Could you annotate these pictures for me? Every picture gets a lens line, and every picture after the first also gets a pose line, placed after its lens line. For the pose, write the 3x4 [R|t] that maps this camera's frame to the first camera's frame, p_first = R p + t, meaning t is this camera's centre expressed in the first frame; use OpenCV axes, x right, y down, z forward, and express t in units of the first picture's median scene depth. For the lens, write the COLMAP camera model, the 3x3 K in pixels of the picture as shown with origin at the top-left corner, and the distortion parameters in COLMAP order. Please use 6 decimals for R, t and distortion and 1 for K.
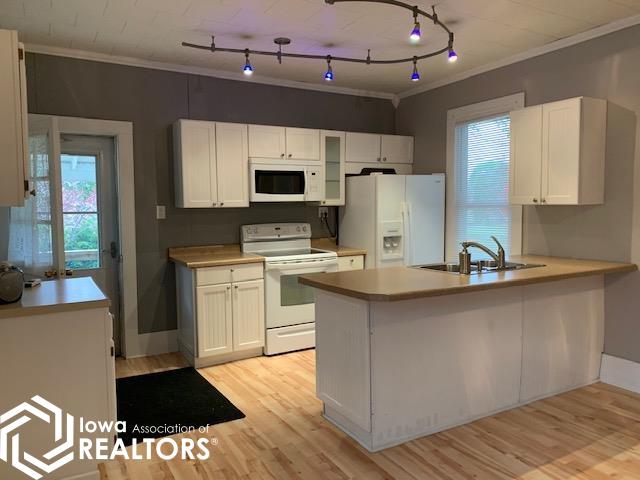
lens RADIAL K [[489.2, 0, 322.5], [0, 489.2, 238.6], [0, 0, 1]] dist [-0.002902, -0.030800]
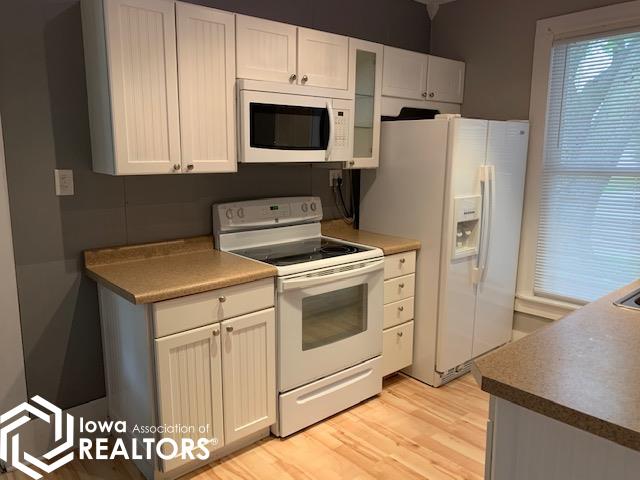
lens RADIAL K [[489.2, 0, 313.8], [0, 489.2, 238.4], [0, 0, 1]] dist [-0.002902, -0.030800]
pose [[0.982213, -0.019607, 0.186743, -0.170905], [0.001379, 0.995259, 0.097247, -0.044580], [-0.187764, -0.095260, 0.977584, 0.449857]]
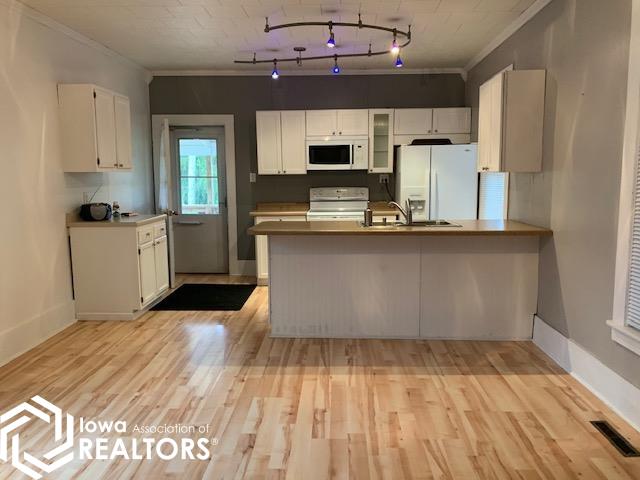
lens RADIAL K [[489.2, 0, 314.8], [0, 489.2, 243.5], [0, 0, 1]] dist [-0.002902, -0.030800]
pose [[0.842982, 0.078452, -0.532191, 0.590151], [-0.037928, 0.995514, 0.086675, 0.006863], [0.536603, -0.052880, 0.842176, -0.110186]]
